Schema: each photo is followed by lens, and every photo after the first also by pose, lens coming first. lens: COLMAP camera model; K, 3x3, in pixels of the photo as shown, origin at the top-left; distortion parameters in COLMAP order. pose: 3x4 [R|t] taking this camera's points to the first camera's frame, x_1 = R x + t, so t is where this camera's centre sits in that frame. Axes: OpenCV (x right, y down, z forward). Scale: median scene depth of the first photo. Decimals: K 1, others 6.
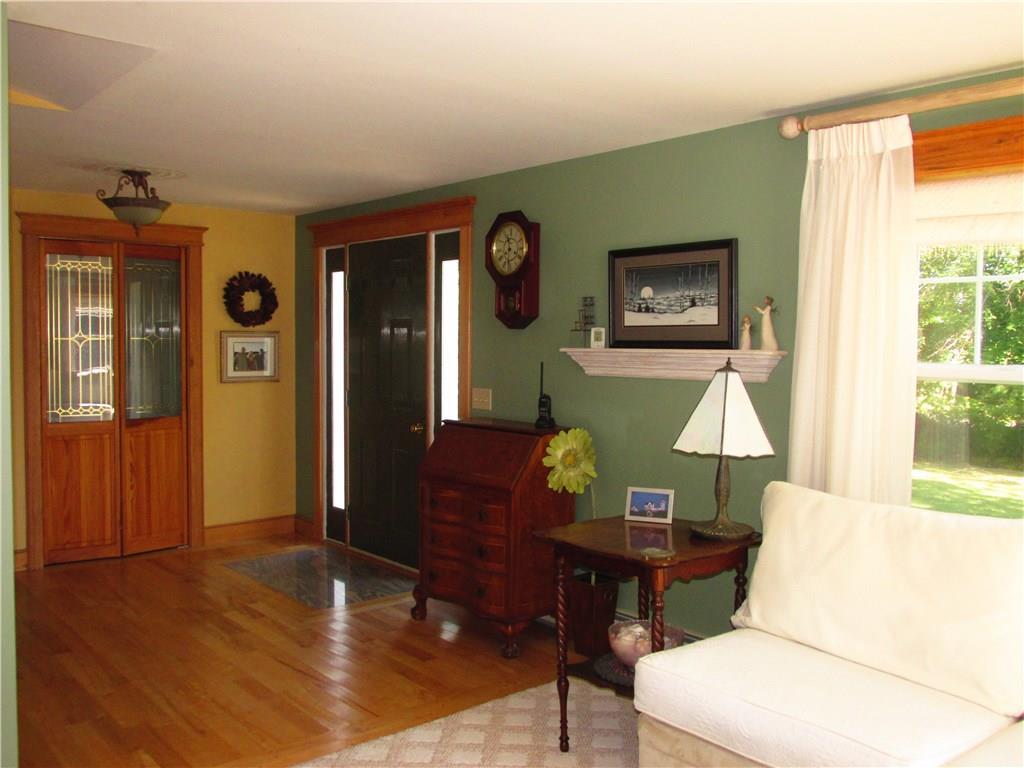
lens RADIAL K [[924.2, 0, 513.3], [0, 924.2, 378.5], [0, 0, 1]] dist [-0.010849, -0.006507]
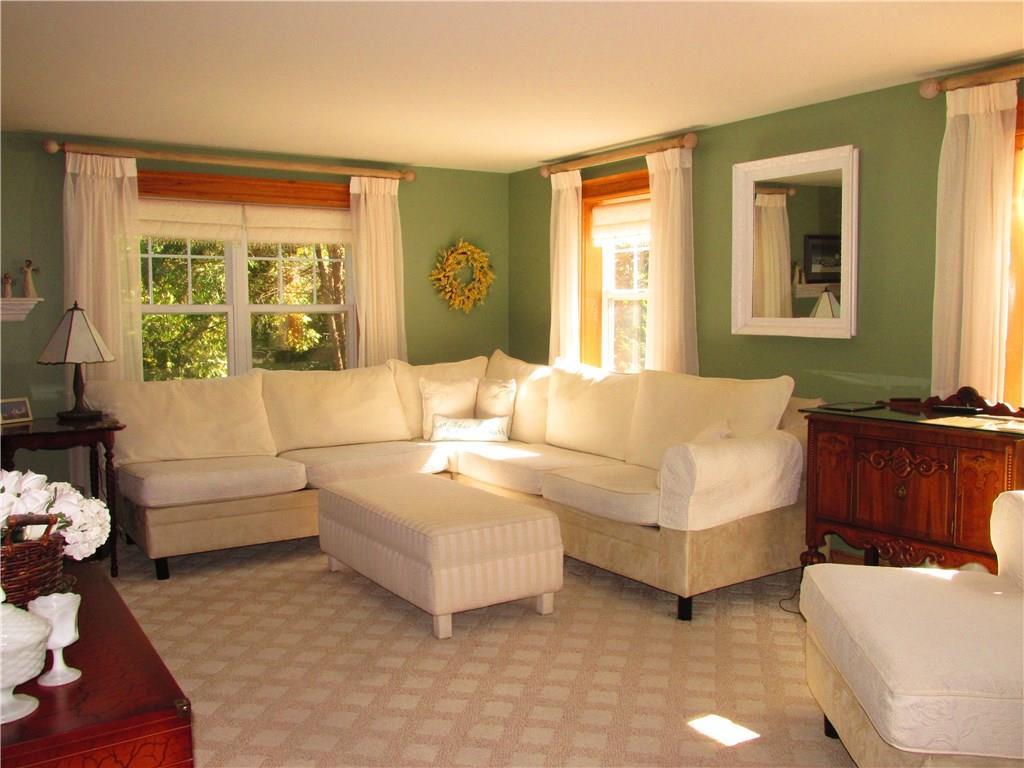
lens RADIAL K [[924.2, 0, 513.3], [0, 924.2, 378.5], [0, 0, 1]] dist [-0.010849, -0.006507]
pose [[0.122079, -0.084216, 0.988941, -0.955760], [0.051090, 0.995606, 0.078476, 0.018238], [-0.991205, 0.040945, 0.125845, 0.082909]]
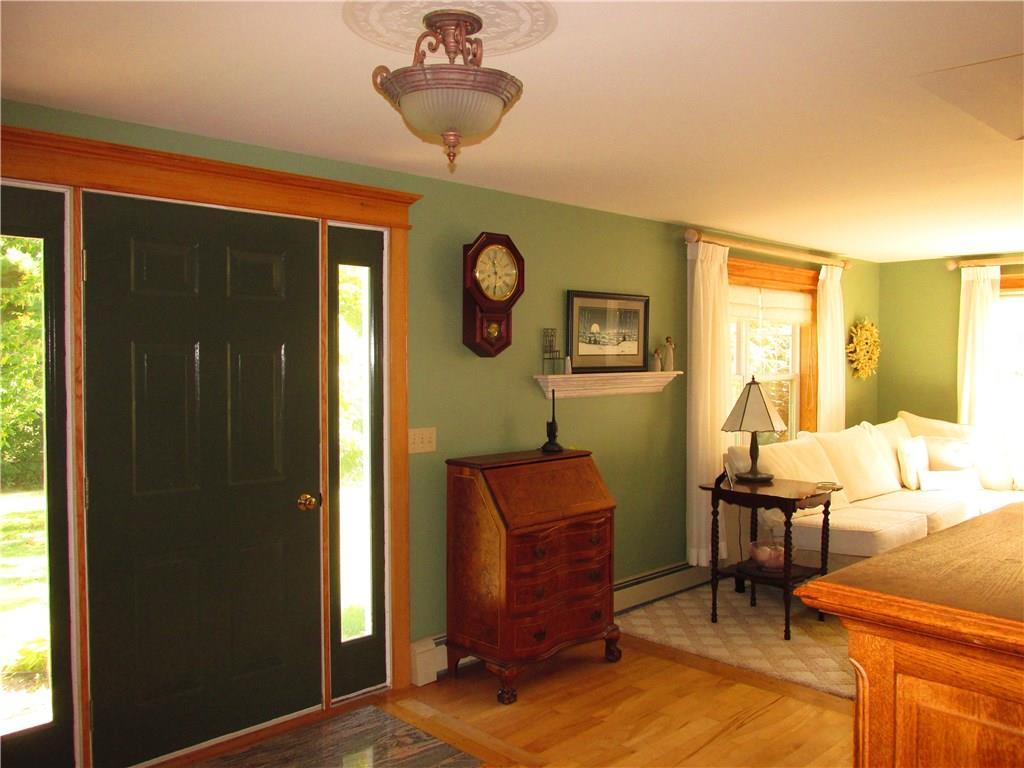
lens RADIAL K [[838.0, 0, 589.0], [0, 838.0, 385.1], [0, 0, 1]] dist [0.010265, 0.004607]
pose [[-0.104738, -0.038498, 0.993754, -1.028891], [0.044607, 0.998063, 0.043367, -0.069578], [-0.993499, 0.048870, -0.102818, 1.186699]]
